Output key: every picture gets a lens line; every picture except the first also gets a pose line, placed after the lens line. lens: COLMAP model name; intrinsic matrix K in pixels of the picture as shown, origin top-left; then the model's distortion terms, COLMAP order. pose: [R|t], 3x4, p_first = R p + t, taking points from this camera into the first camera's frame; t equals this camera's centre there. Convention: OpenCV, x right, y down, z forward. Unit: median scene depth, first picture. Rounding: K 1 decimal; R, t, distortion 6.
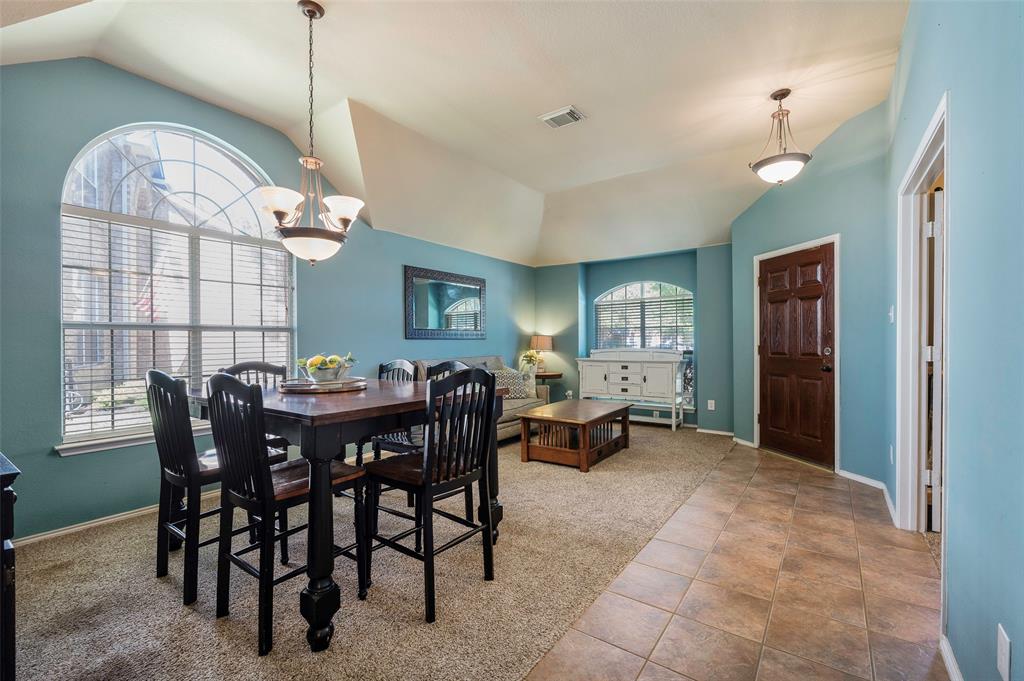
lens RADIAL K [[436.1, 0, 515.5], [0, 436.1, 347.0], [0, 0, 1]] dist [-0.002280, -0.000084]
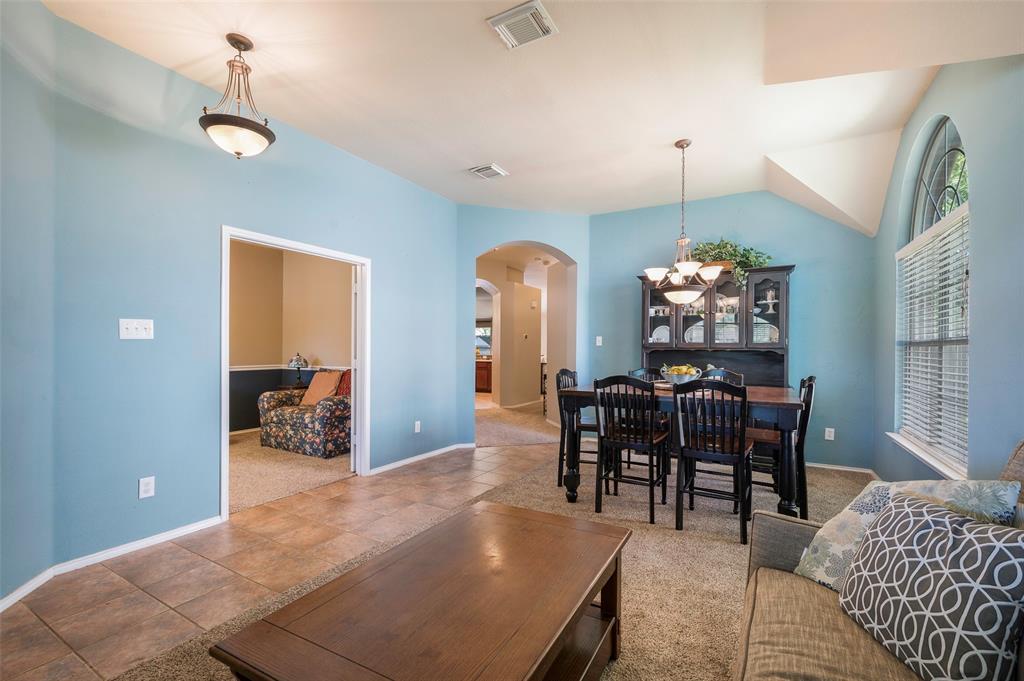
lens RADIAL K [[436.1, 0, 515.5], [0, 436.1, 347.0], [0, 0, 1]] dist [-0.002280, -0.000084]
pose [[-0.994467, -0.001507, -0.105039, 0.136421], [-0.002355, 0.999966, 0.007957, -0.026132], [0.105024, 0.008161, -0.994436, 1.210897]]
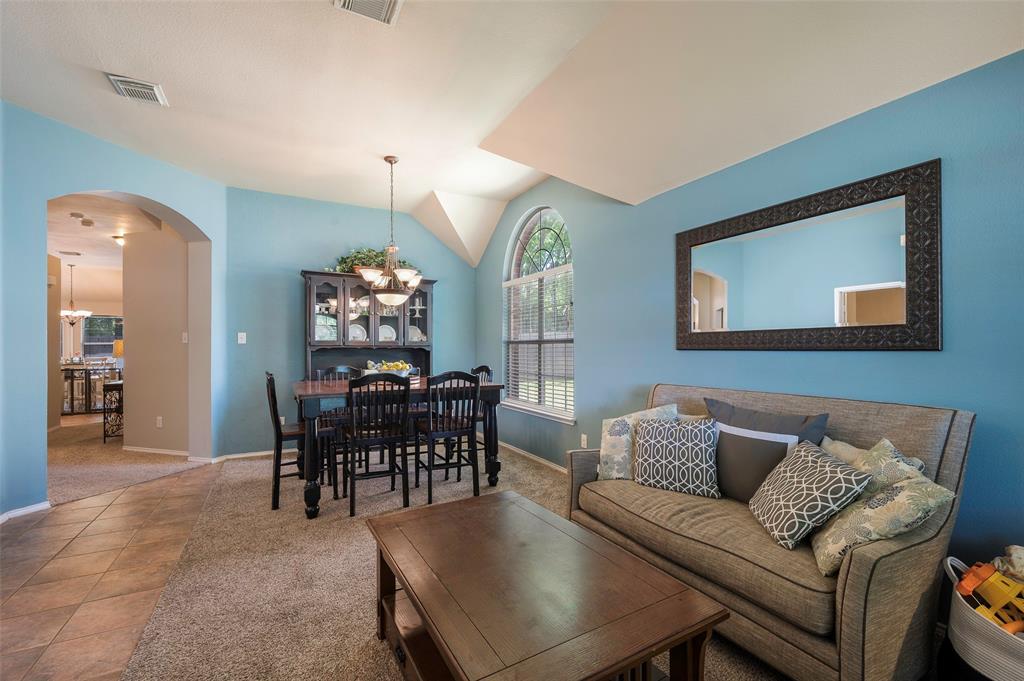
lens RADIAL K [[436.1, 0, 515.5], [0, 436.1, 347.0], [0, 0, 1]] dist [-0.002280, -0.000084]
pose [[-0.433311, 0.007463, -0.901214, 0.420878], [-0.005816, 0.999922, 0.011077, -0.028061], [0.901226, 0.010041, -0.433234, 1.058670]]
